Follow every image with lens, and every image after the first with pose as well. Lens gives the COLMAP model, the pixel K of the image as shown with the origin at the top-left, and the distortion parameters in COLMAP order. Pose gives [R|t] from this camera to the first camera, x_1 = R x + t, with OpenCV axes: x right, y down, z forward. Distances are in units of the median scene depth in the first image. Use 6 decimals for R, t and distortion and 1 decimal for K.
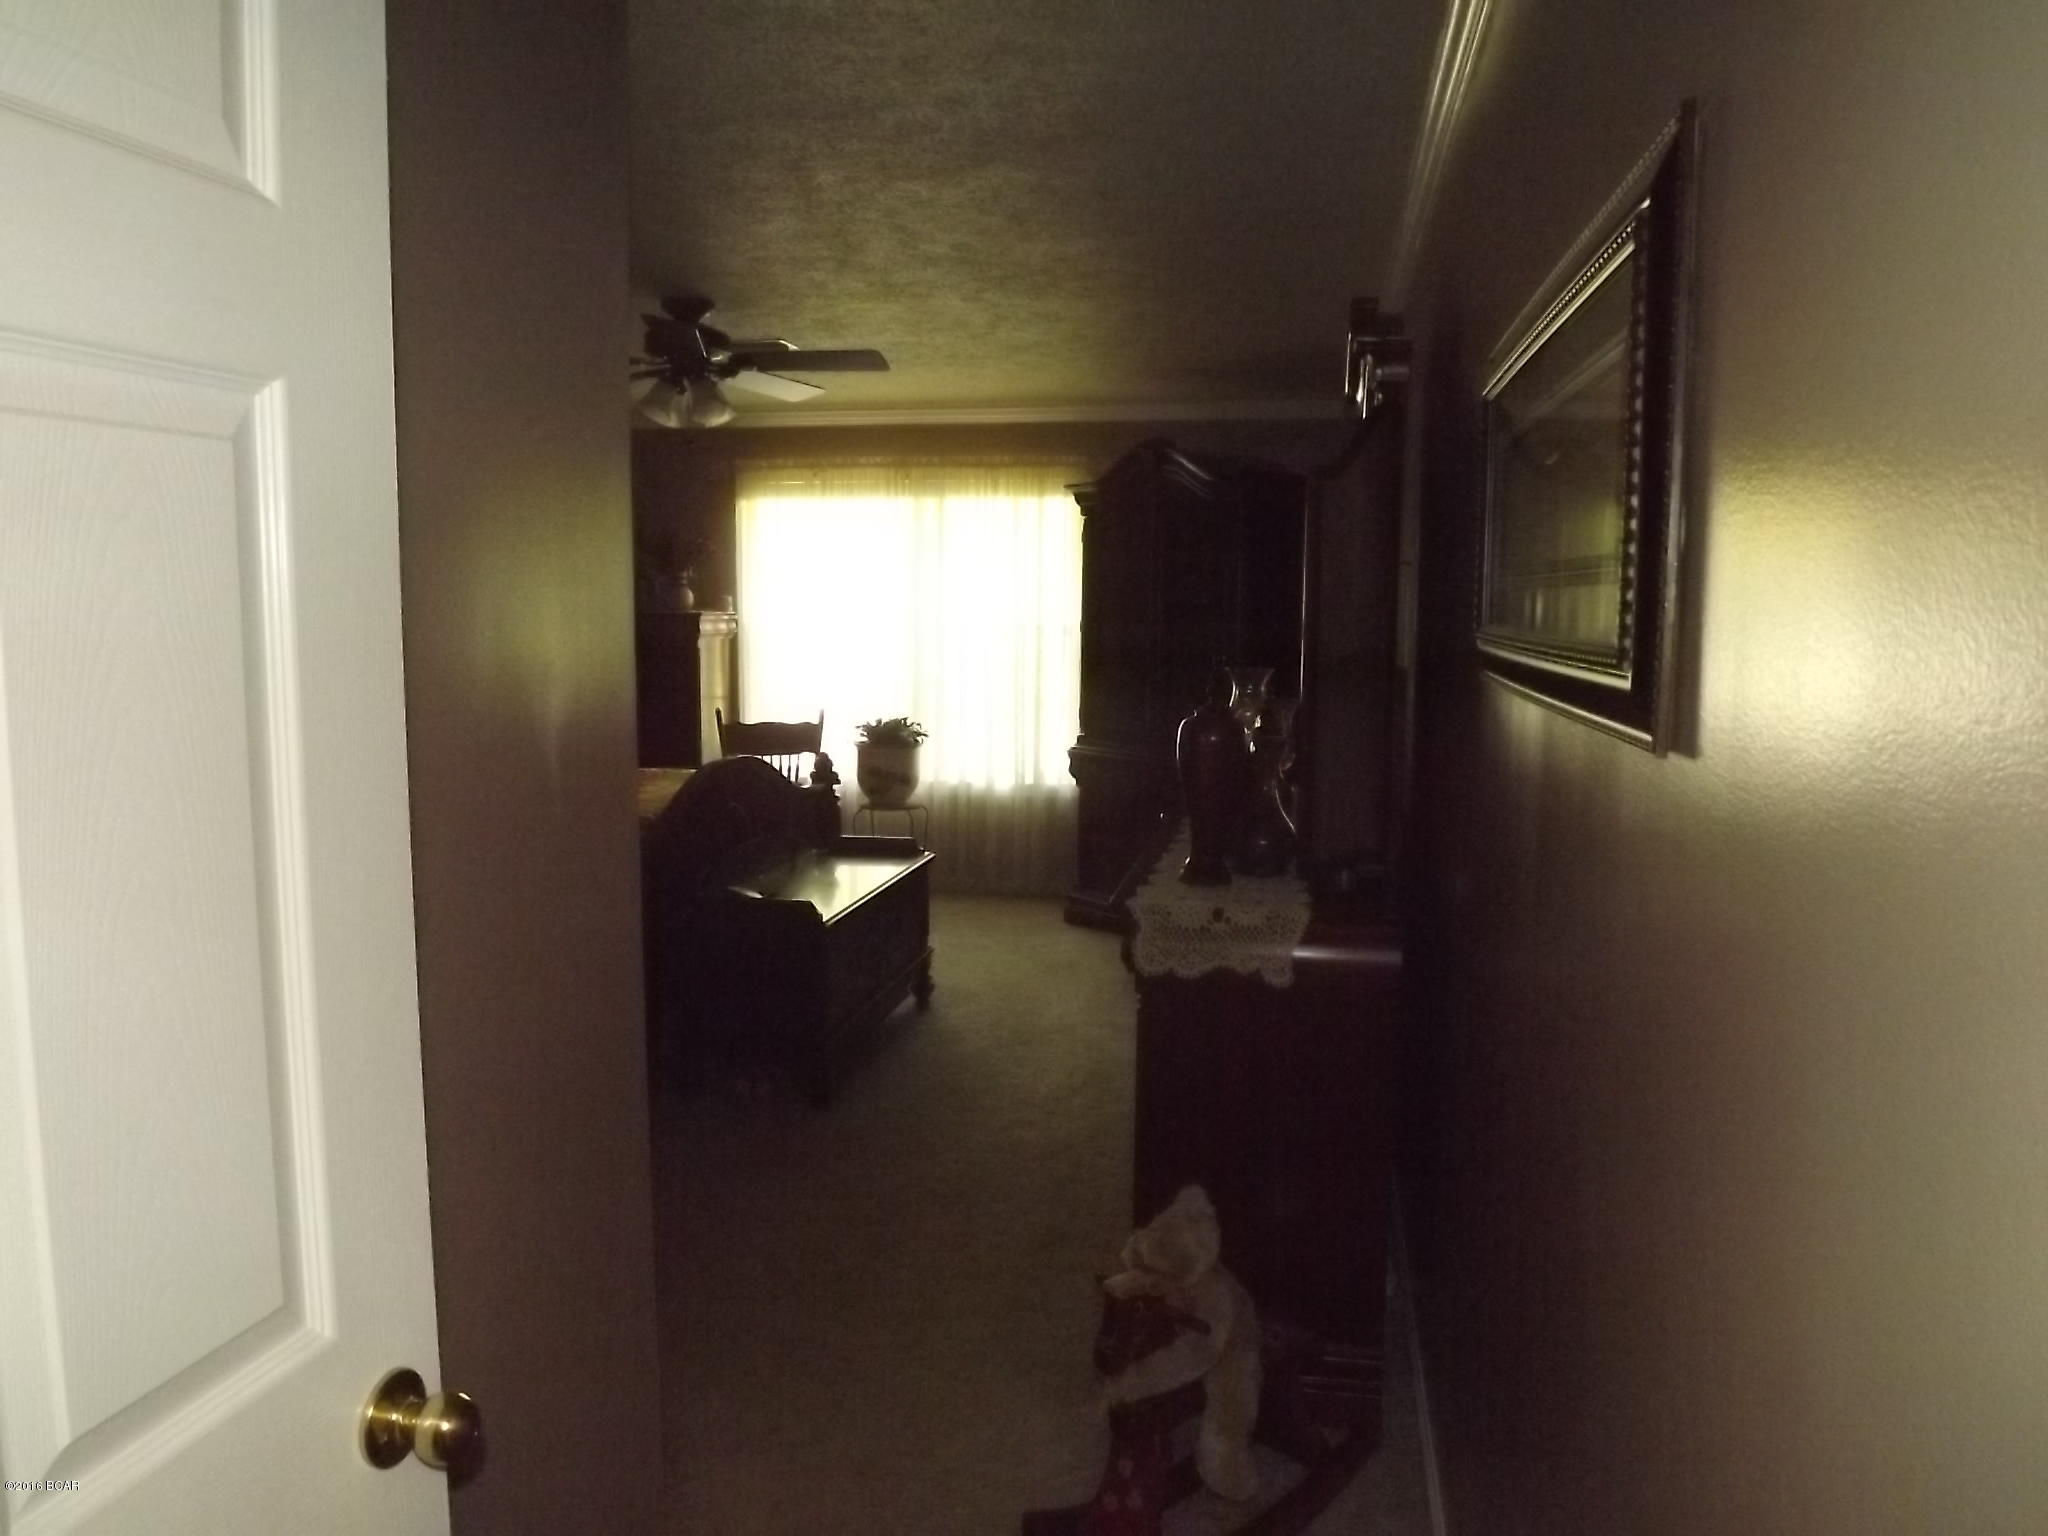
lens RADIAL K [[1470.3, 0, 1036.5], [0, 1470.3, 780.7], [0, 0, 1]] dist [-0.050159, 0.003851]
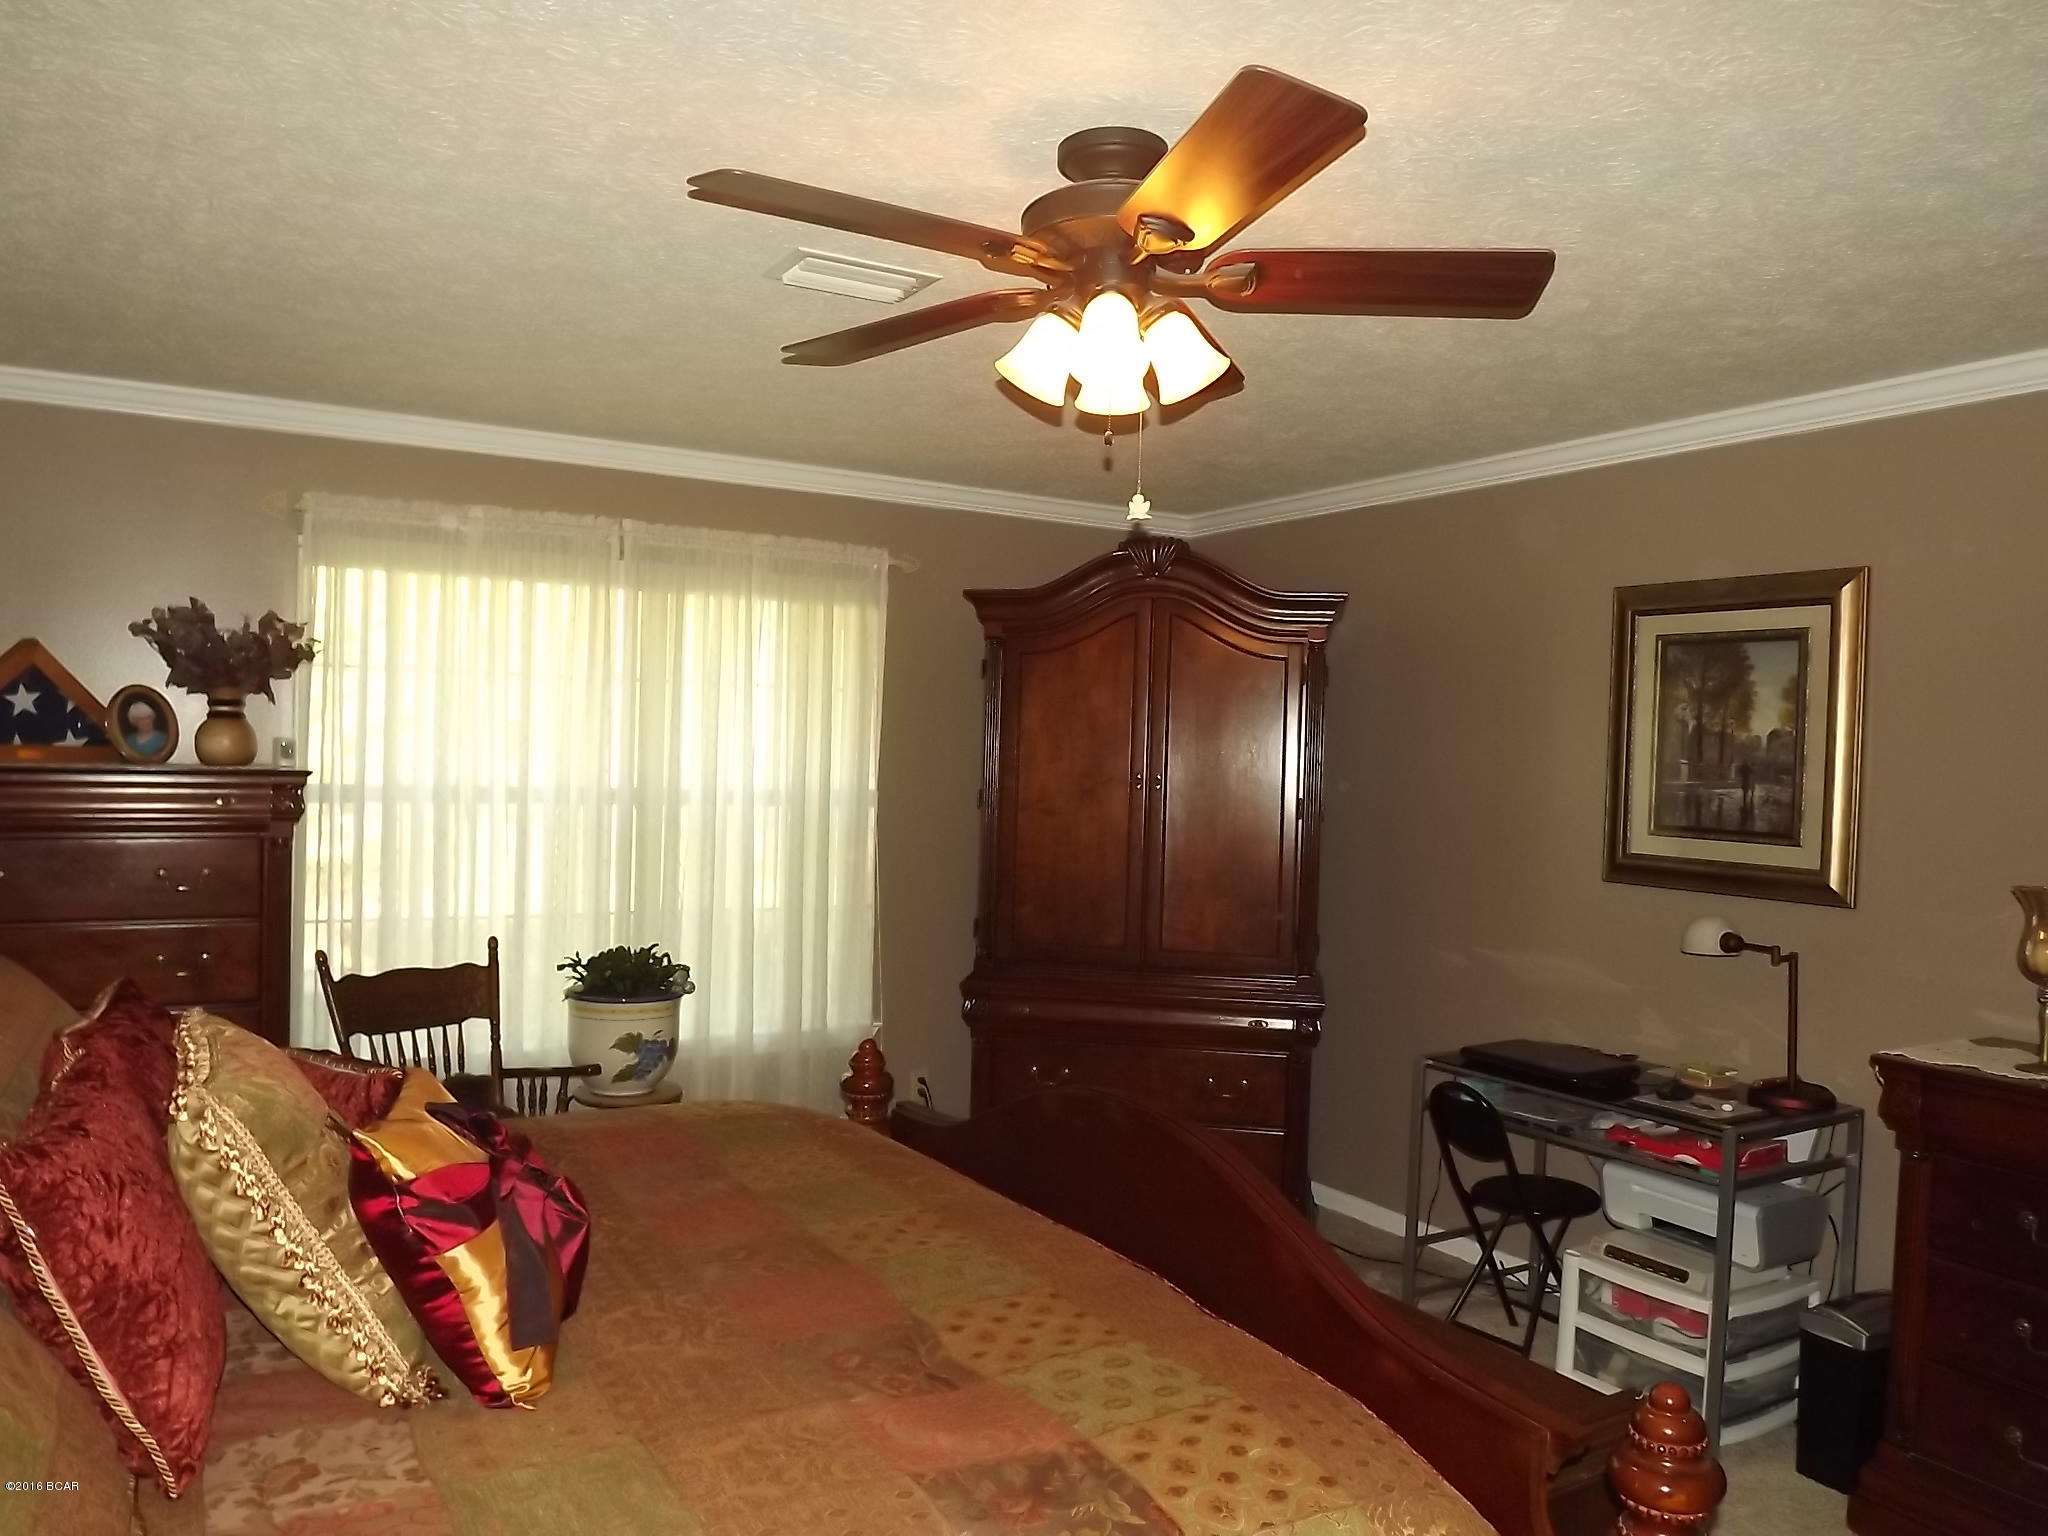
lens RADIAL K [[1470.3, 0, 1036.5], [0, 1470.3, 780.7], [0, 0, 1]] dist [-0.050159, 0.003851]
pose [[0.743592, -0.002189, 0.668630, -0.372347], [0.057242, 0.996532, -0.060397, -0.064042], [-0.666179, 0.083184, 0.741138, 0.433547]]
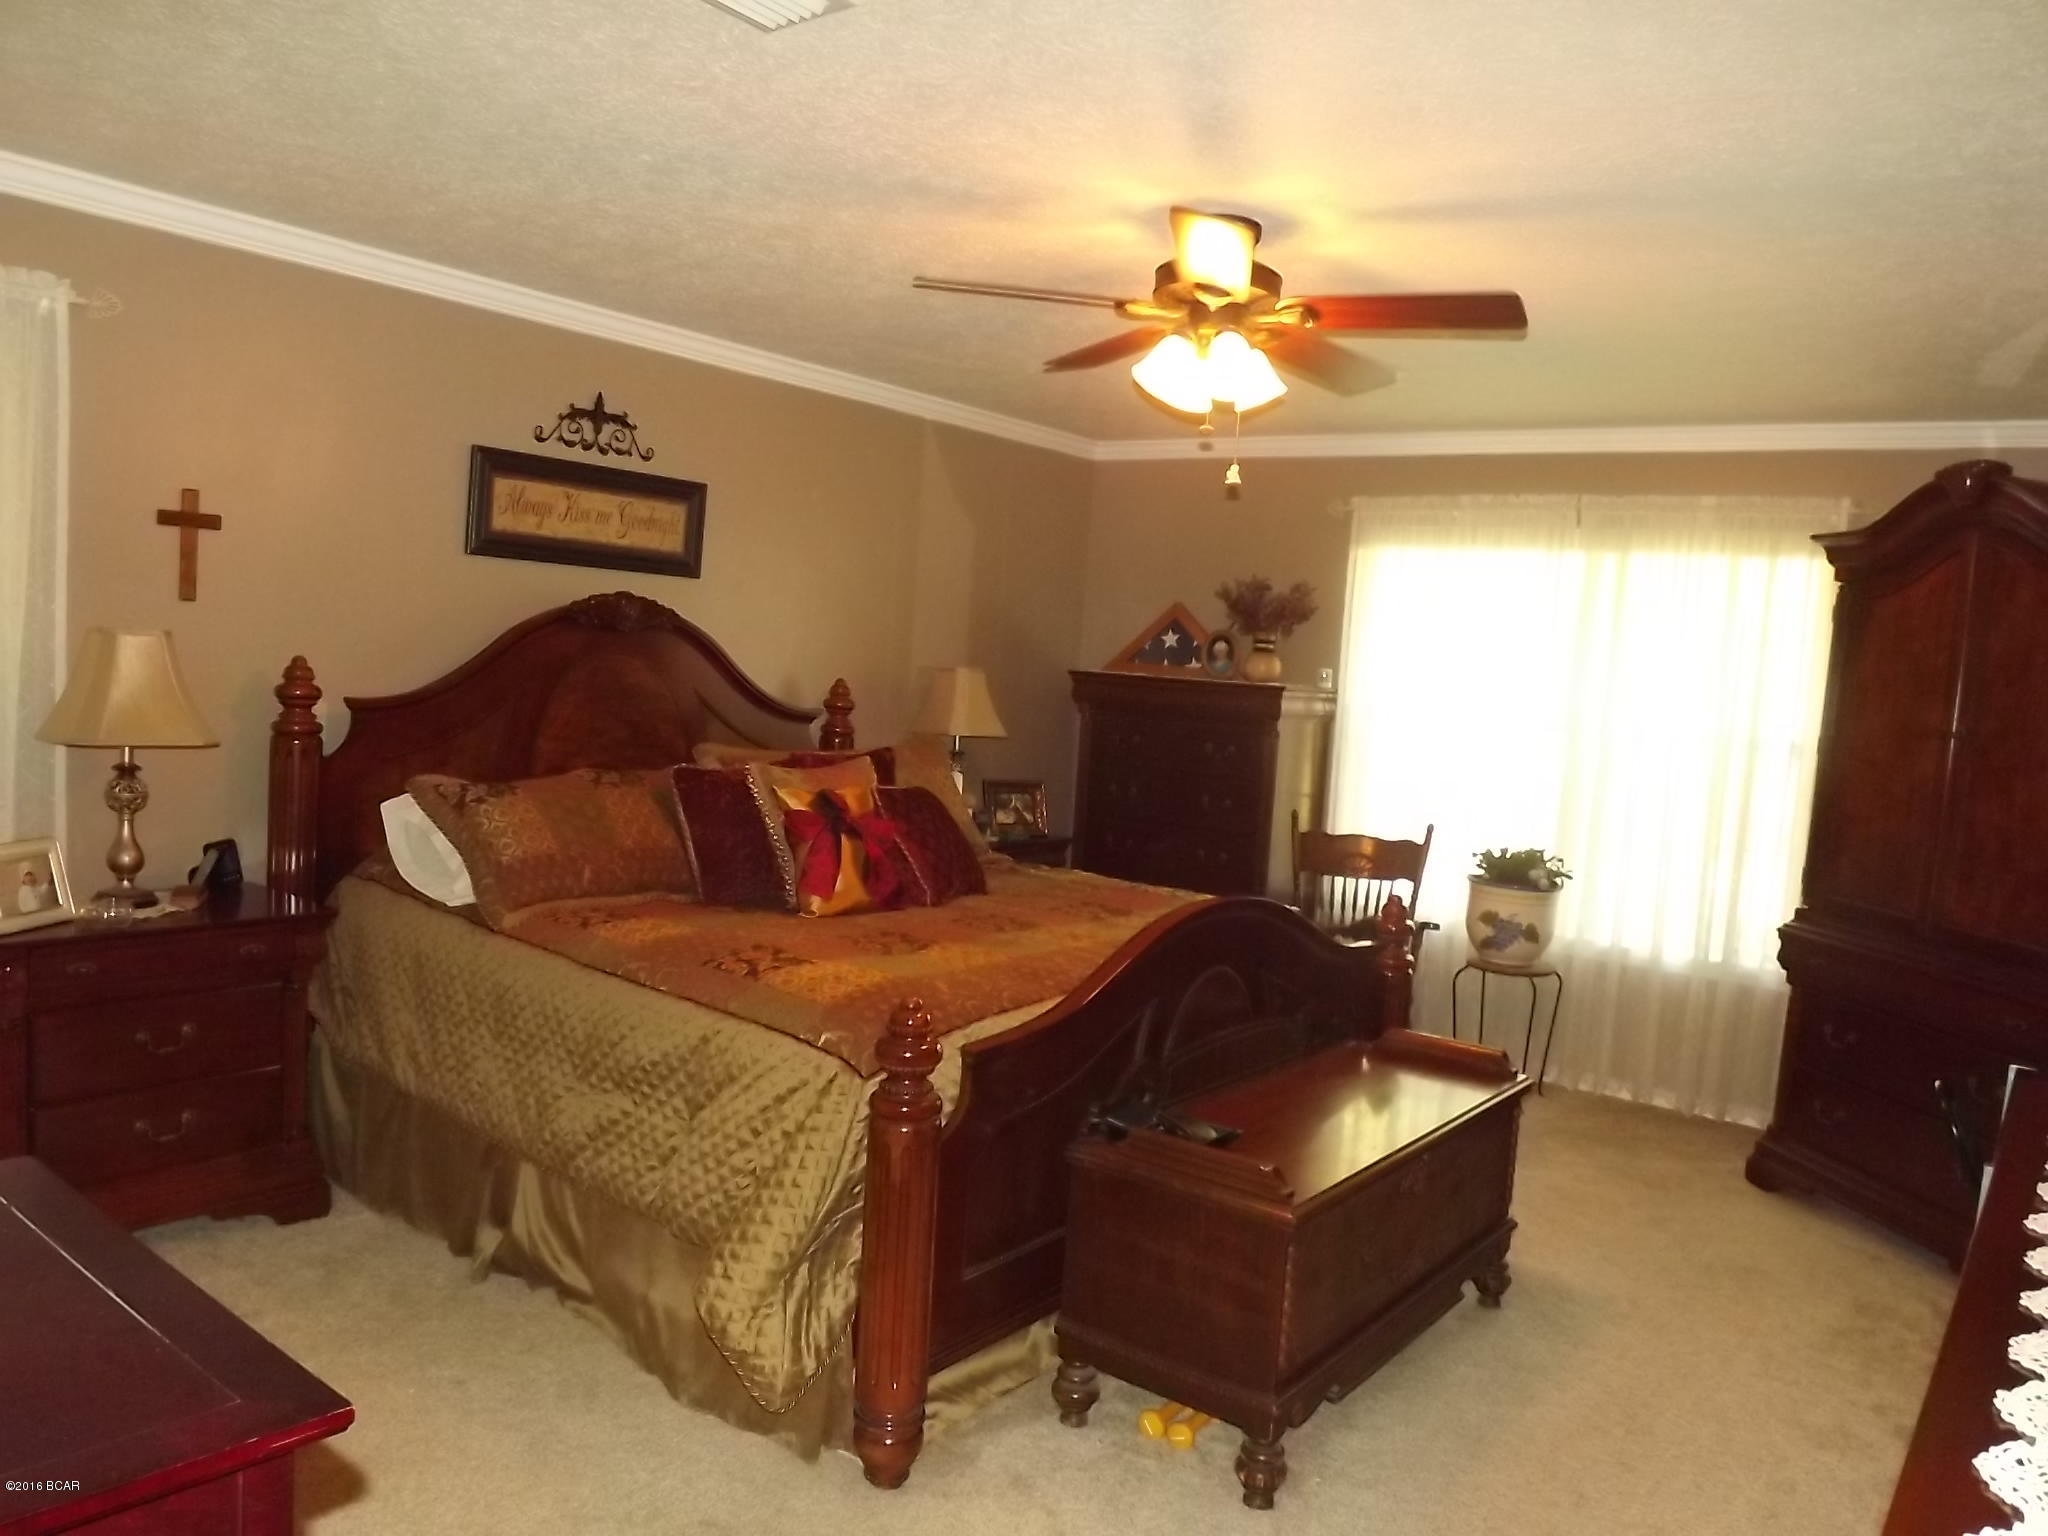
lens RADIAL K [[1470.3, 0, 1036.5], [0, 1470.3, 780.7], [0, 0, 1]] dist [-0.050159, 0.003851]
pose [[0.889640, 0.093101, -0.447072, 0.009330], [-0.113410, 0.993370, -0.018812, -0.034686], [0.442357, 0.067439, 0.894300, 0.235335]]
